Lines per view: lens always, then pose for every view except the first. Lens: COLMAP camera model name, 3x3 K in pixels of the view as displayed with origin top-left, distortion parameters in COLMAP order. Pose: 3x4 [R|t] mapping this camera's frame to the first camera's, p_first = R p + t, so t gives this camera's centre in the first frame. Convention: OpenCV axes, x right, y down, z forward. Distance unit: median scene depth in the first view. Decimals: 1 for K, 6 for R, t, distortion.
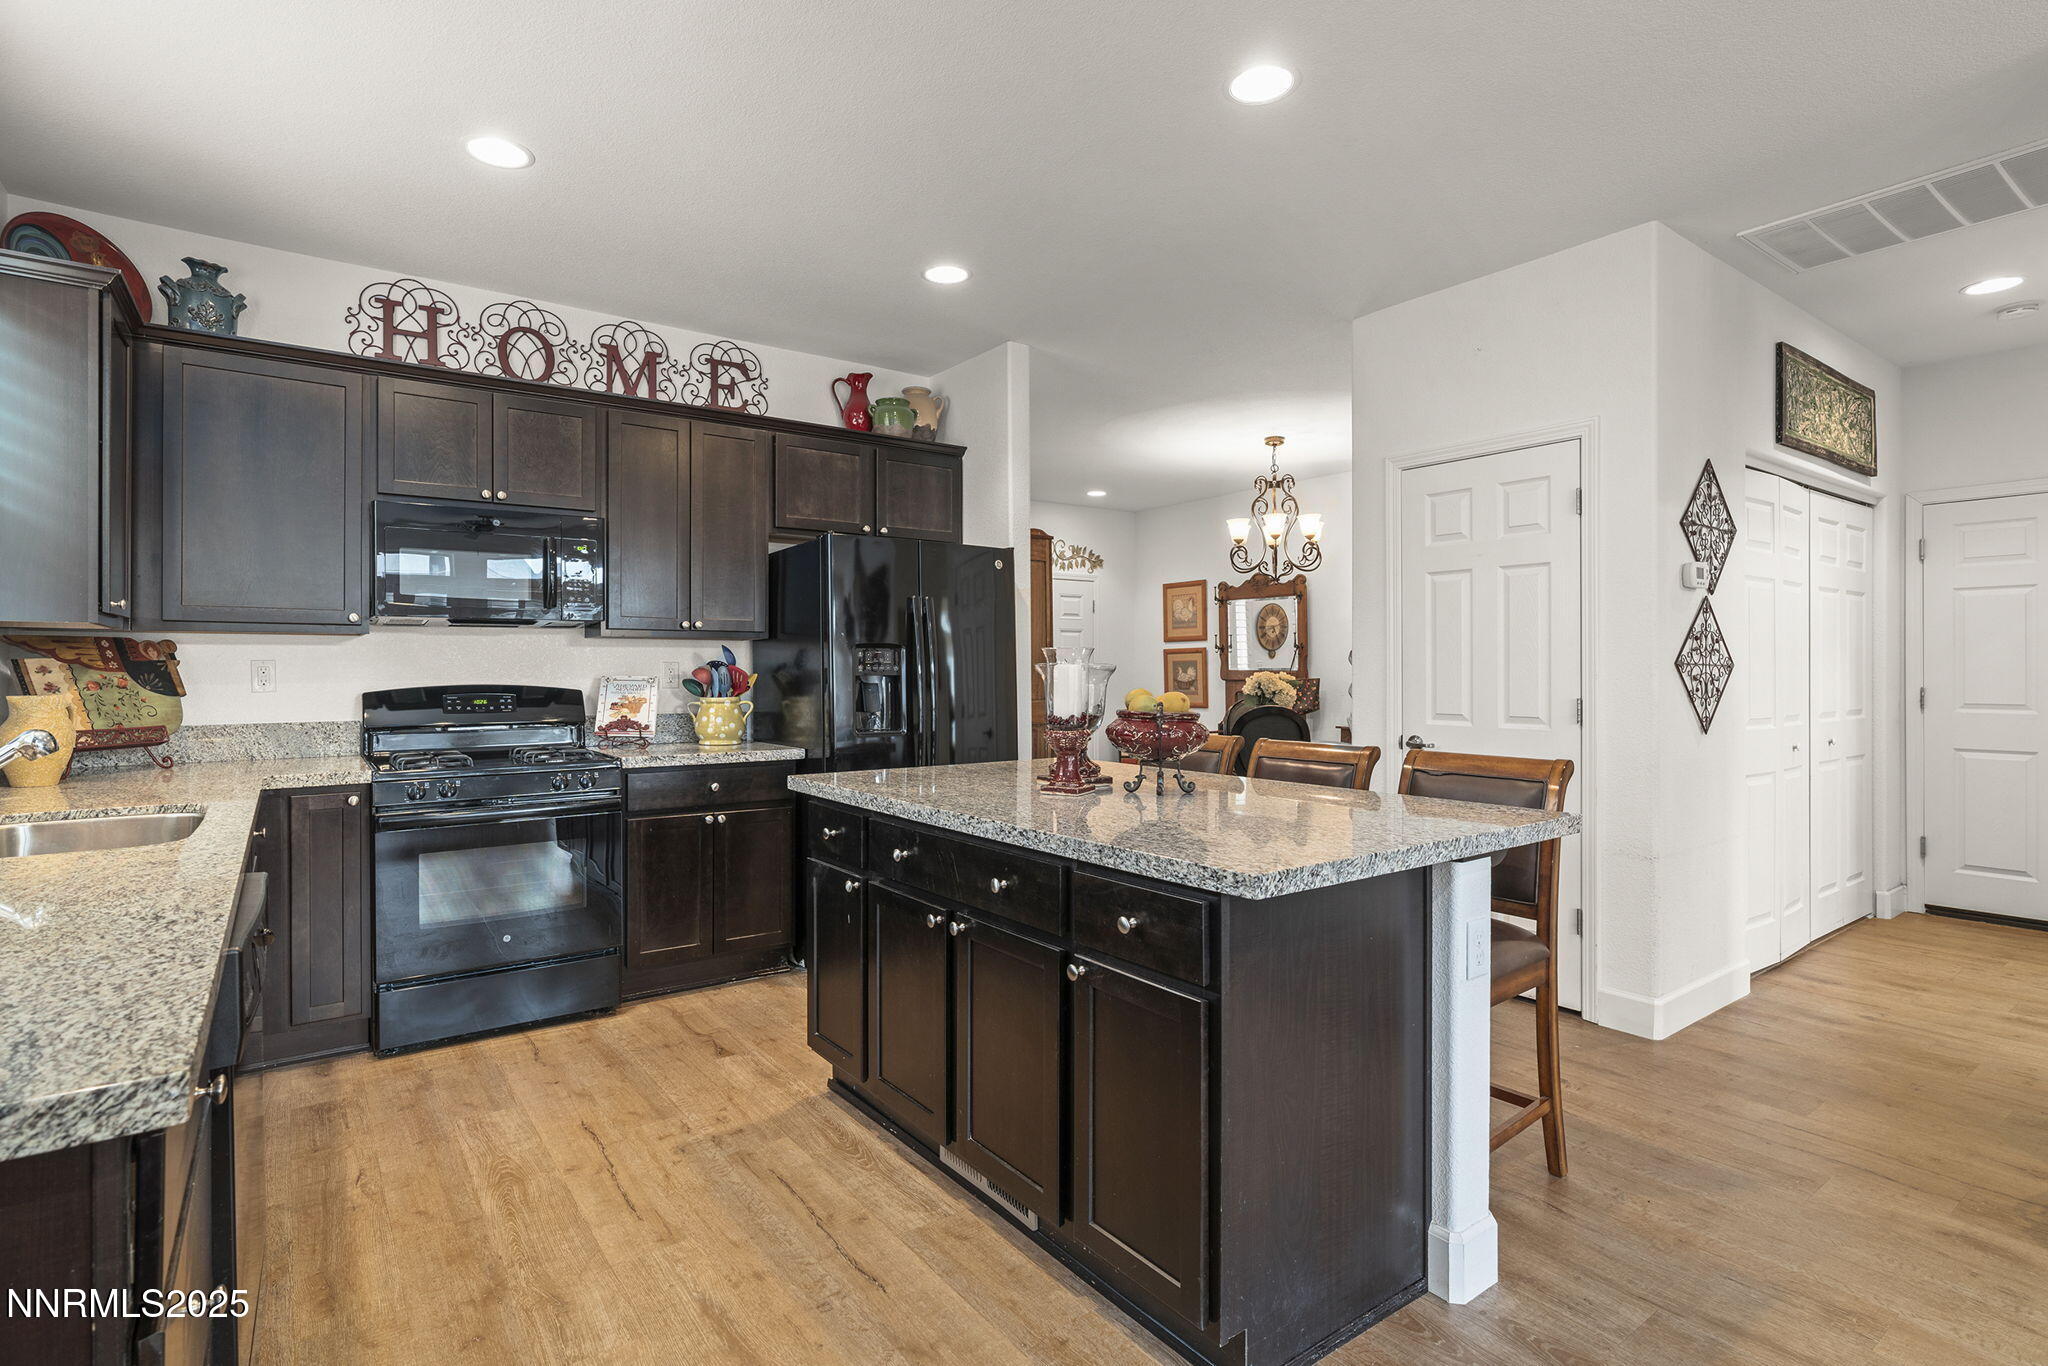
lens RADIAL K [[1011.0, 0, 1021.5], [0, 1011.0, 656.9], [0, 0, 1]] dist [-0.008217, 0.001513]
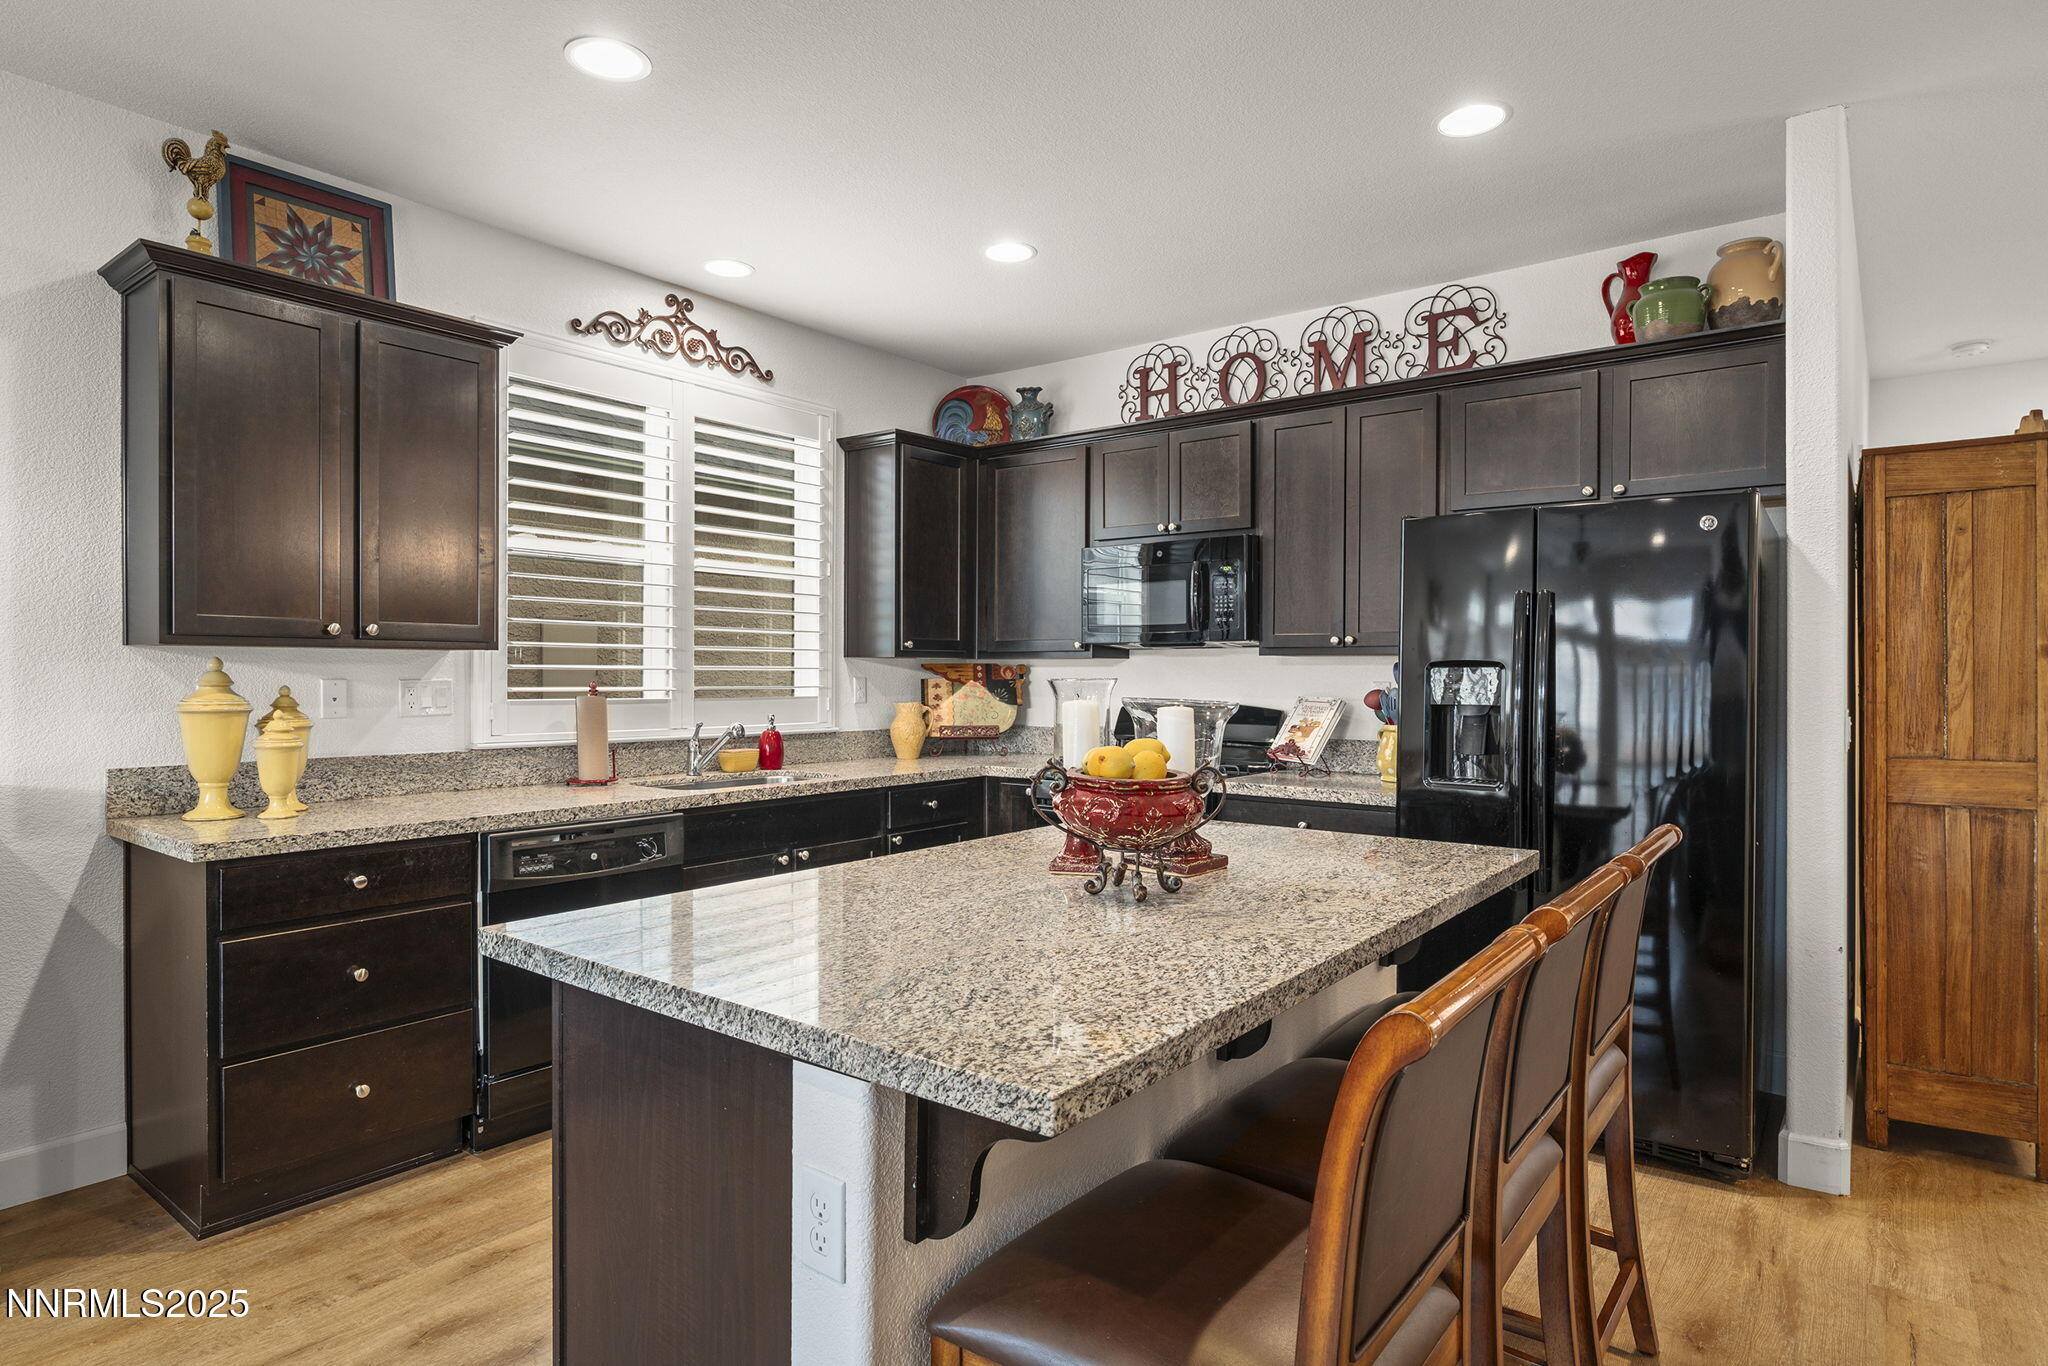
lens RADIAL K [[1124.4, 0, 1015.1], [0, 1124.4, 681.1], [0, 0, 1]] dist [-0.006440, 0.000857]
pose [[0.268392, 0.009955, -0.963258, 0.488644], [0.007657, 0.999893, 0.012466, -0.009848], [0.963279, -0.010721, 0.268287, 0.423273]]
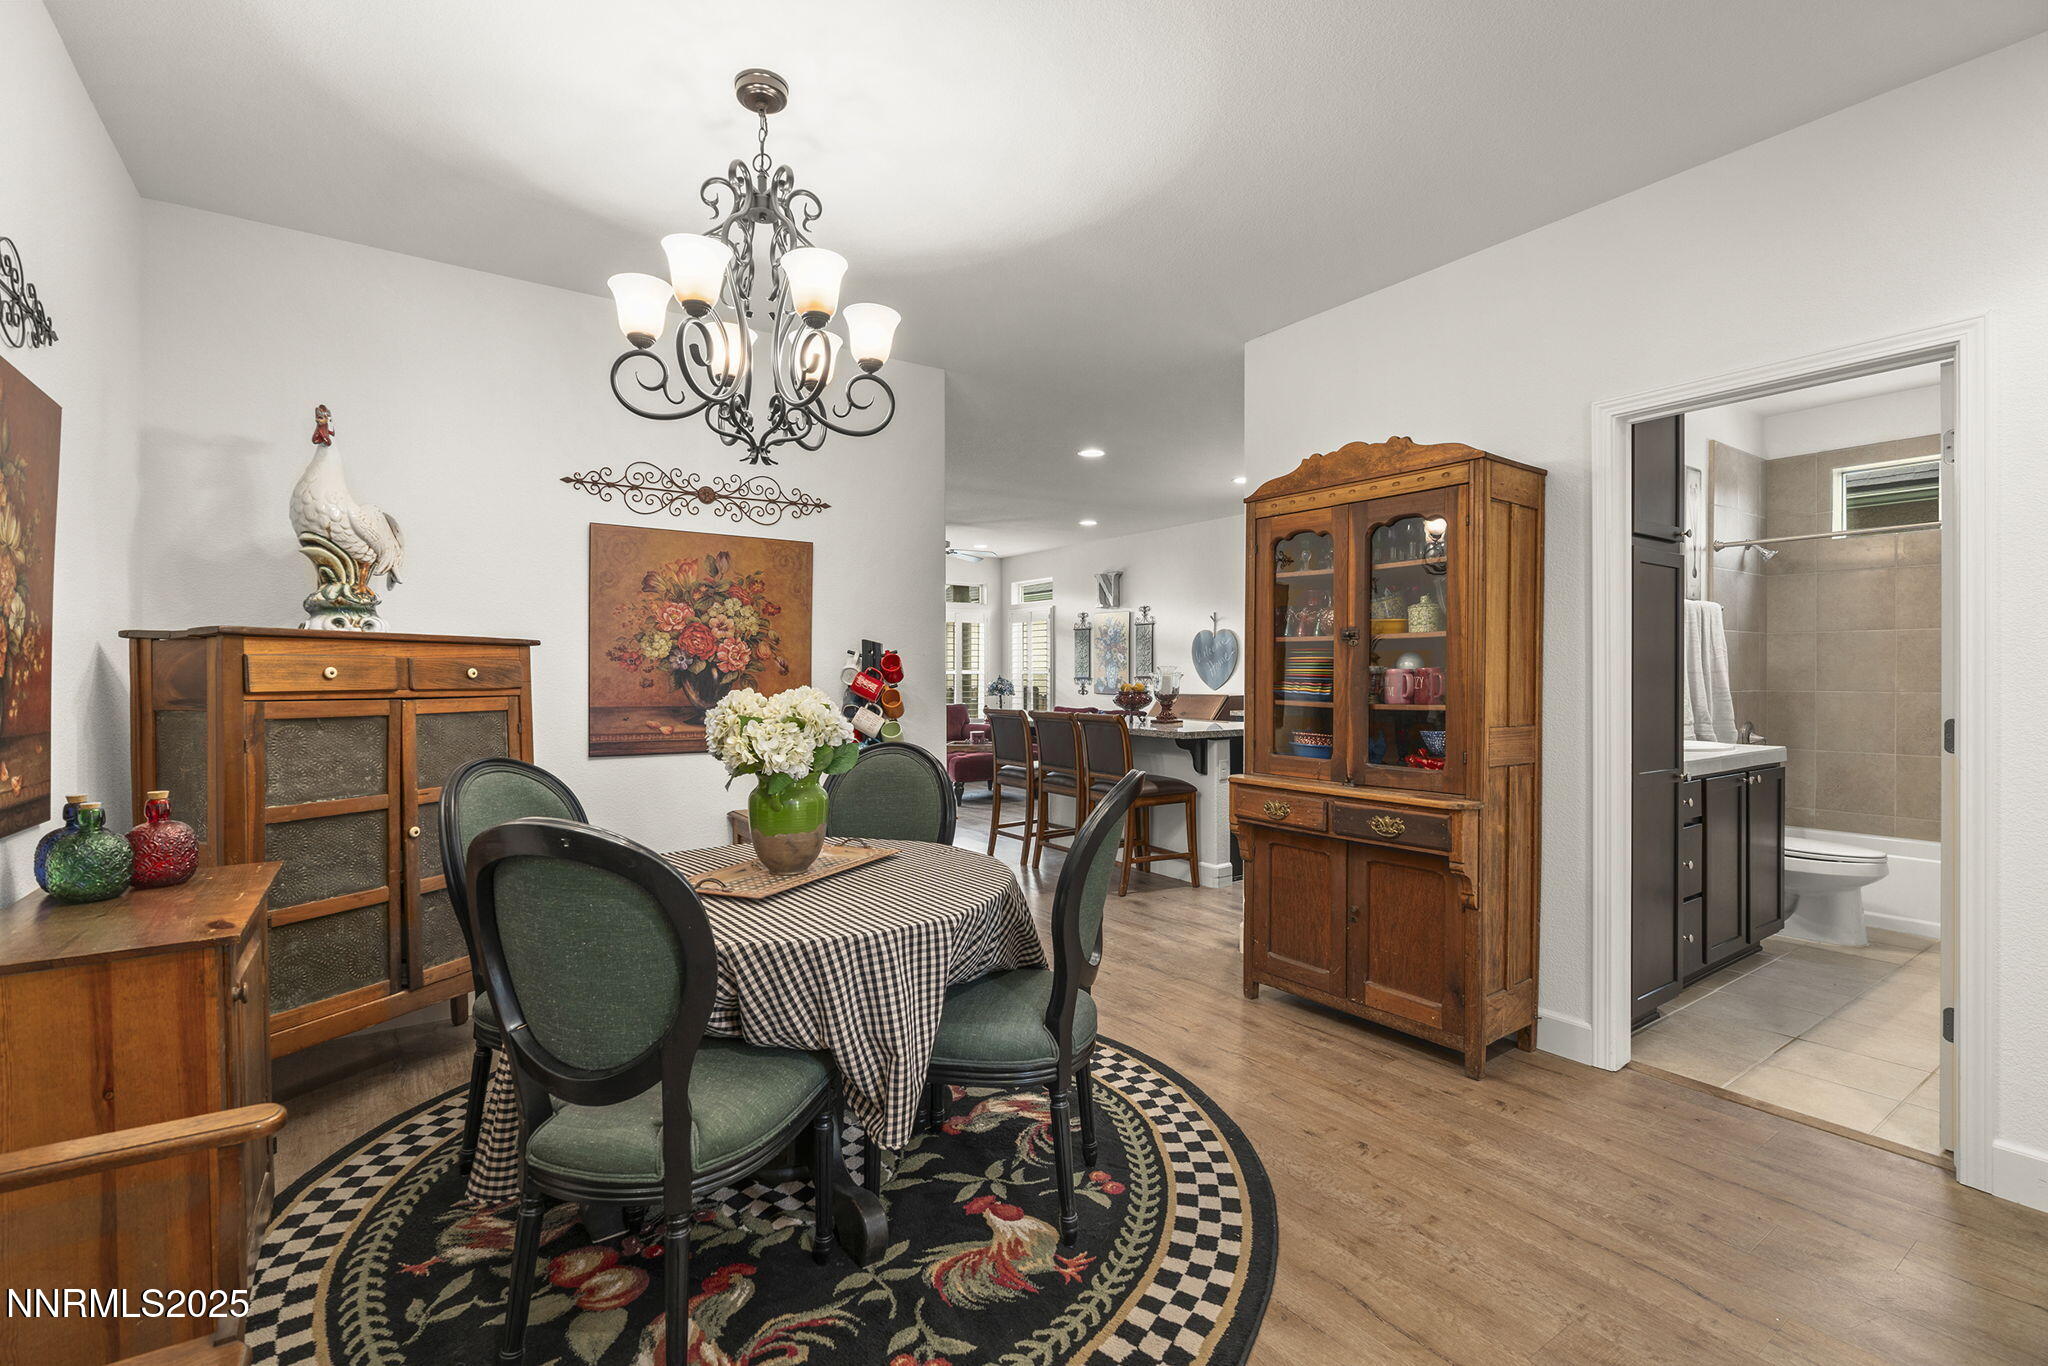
lens RADIAL K [[921.3, 0, 1020.3], [0, 921.3, 679.8], [0, 0, 1]] dist [-0.005709, 0.000905]
pose [[-0.999598, 0.002797, 0.028199, 0.207476], [0.002686, 0.999988, -0.003976, 0.018678], [-0.028210, -0.003898, -0.999594, 1.965993]]
